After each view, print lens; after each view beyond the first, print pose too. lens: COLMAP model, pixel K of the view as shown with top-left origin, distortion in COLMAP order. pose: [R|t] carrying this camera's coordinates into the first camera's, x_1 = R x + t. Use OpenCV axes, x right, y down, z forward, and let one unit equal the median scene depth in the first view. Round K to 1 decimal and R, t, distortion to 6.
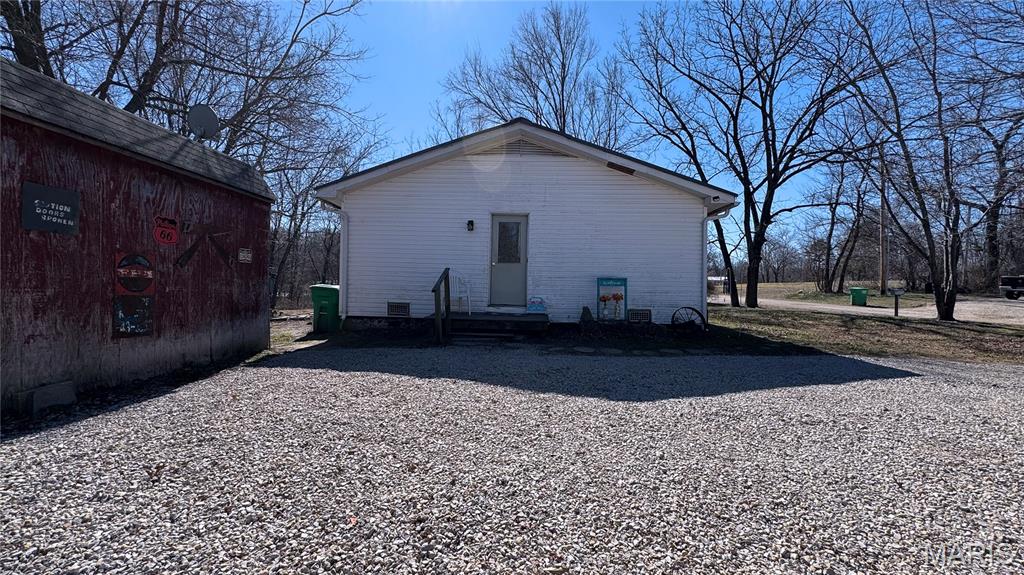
lens RADIAL K [[407.7, 0, 510.1], [0, 407.7, 285.6], [0, 0, 1]] dist [0.008393, 0.000189]
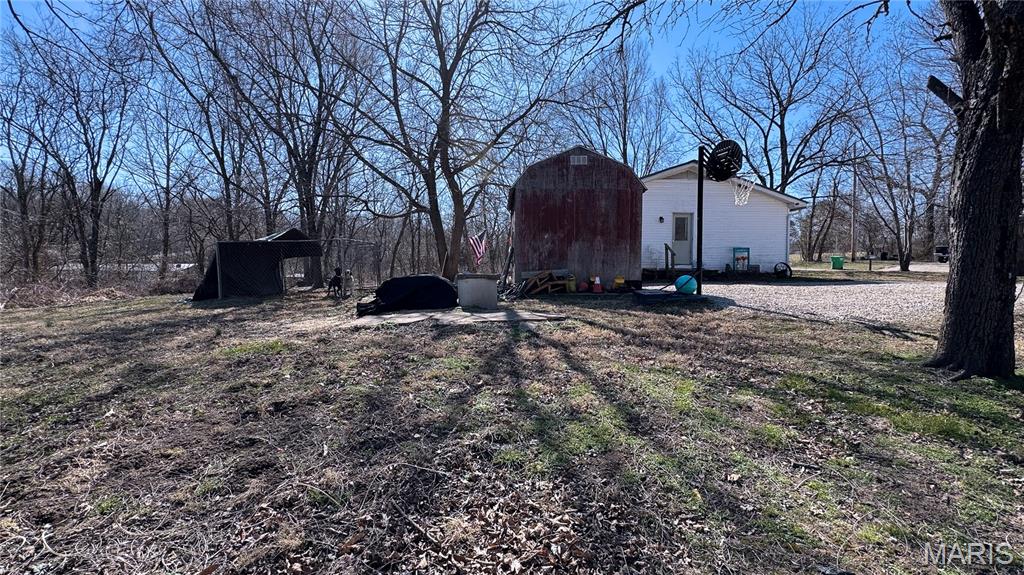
lens RADIAL K [[407.7, 0, 510.1], [0, 407.7, 285.6], [0, 0, 1]] dist [0.008393, 0.000189]
pose [[0.997233, -0.022106, 0.070979, -1.307988], [0.018623, 0.998607, 0.049363, 0.058447], [-0.071971, -0.047905, 0.996256, -1.092523]]
